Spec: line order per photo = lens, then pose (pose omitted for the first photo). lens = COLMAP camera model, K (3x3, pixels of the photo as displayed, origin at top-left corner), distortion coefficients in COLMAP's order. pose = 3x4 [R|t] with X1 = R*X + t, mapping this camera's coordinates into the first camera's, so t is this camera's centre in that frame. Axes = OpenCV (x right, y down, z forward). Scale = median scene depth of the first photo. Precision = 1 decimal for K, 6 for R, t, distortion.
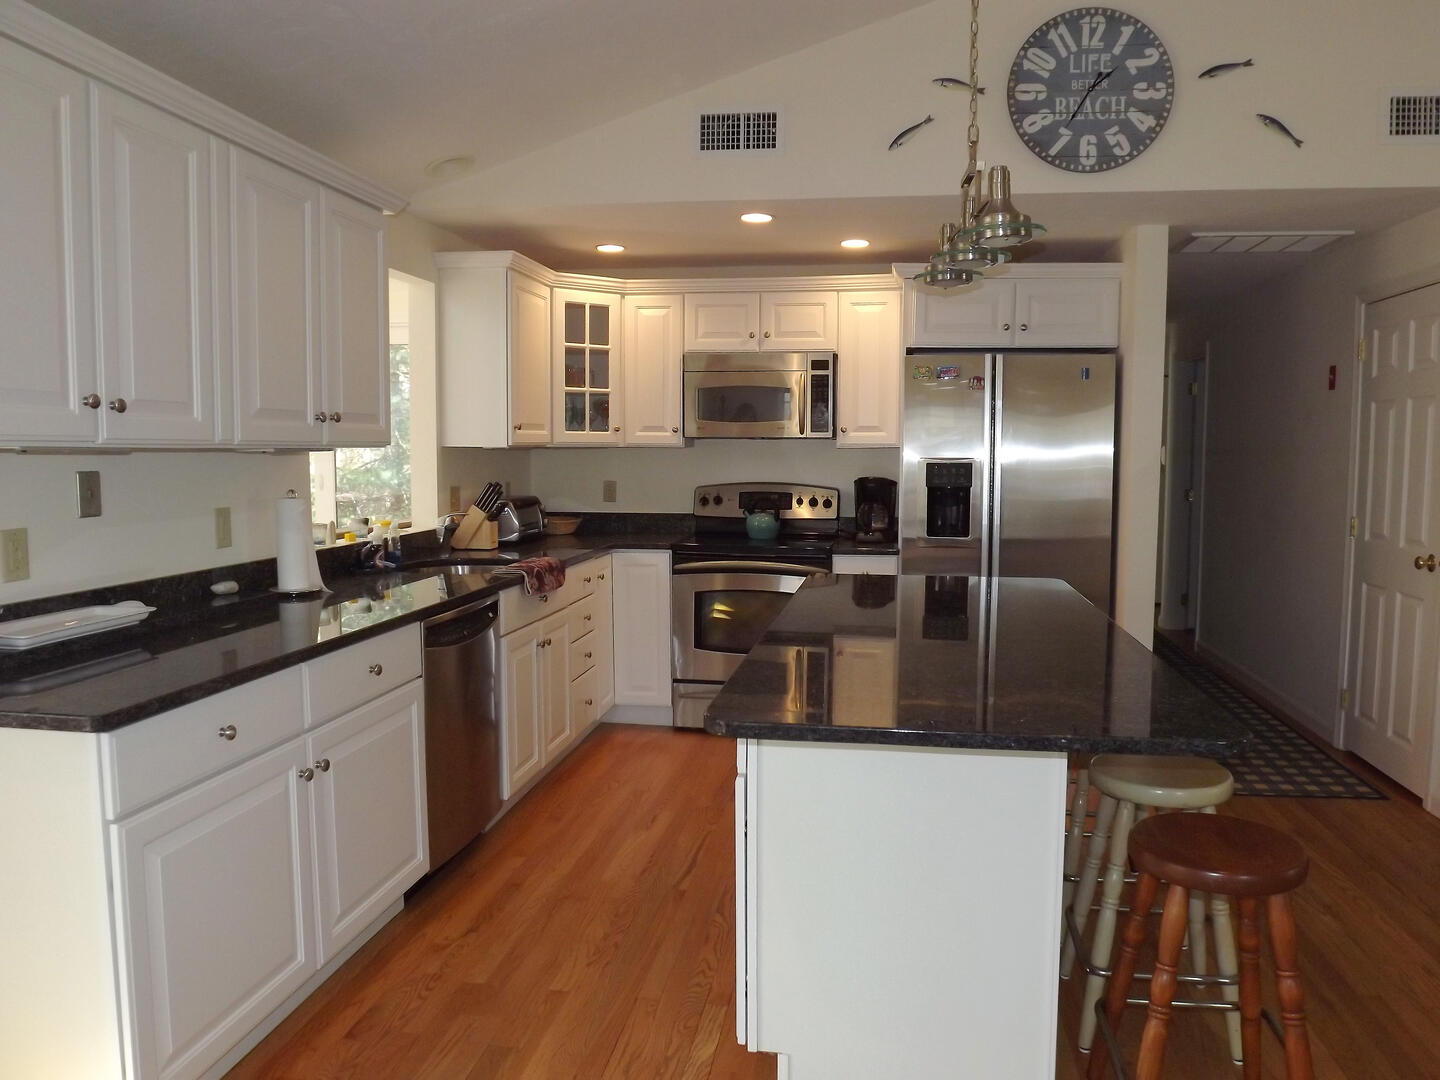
lens RADIAL K [[1033.9, 0, 740.0], [0, 1033.9, 538.0], [0, 0, 1]] dist [-0.051130, -0.002111]
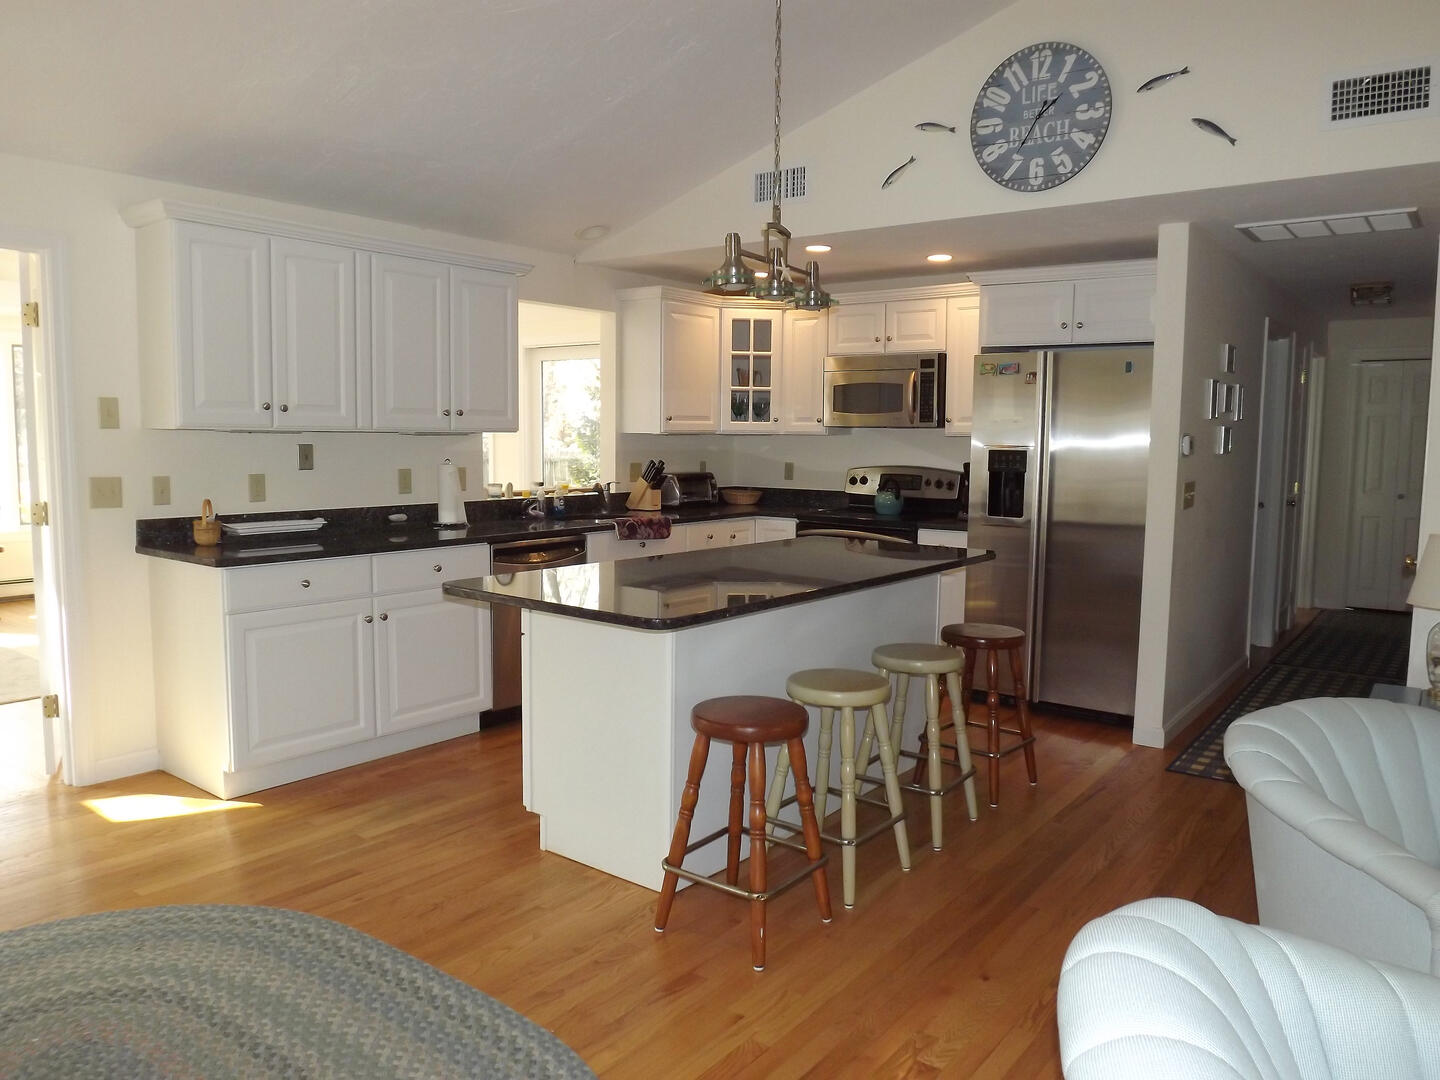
lens RADIAL K [[1033.9, 0, 708.6], [0, 1033.9, 540.3], [0, 0, 1]] dist [-0.051130, -0.002111]
pose [[0.870394, 0.055312, -0.489239, 0.557520], [-0.049372, 0.998466, 0.025047, 0.014539], [0.489874, 0.002355, 0.871790, -0.146788]]
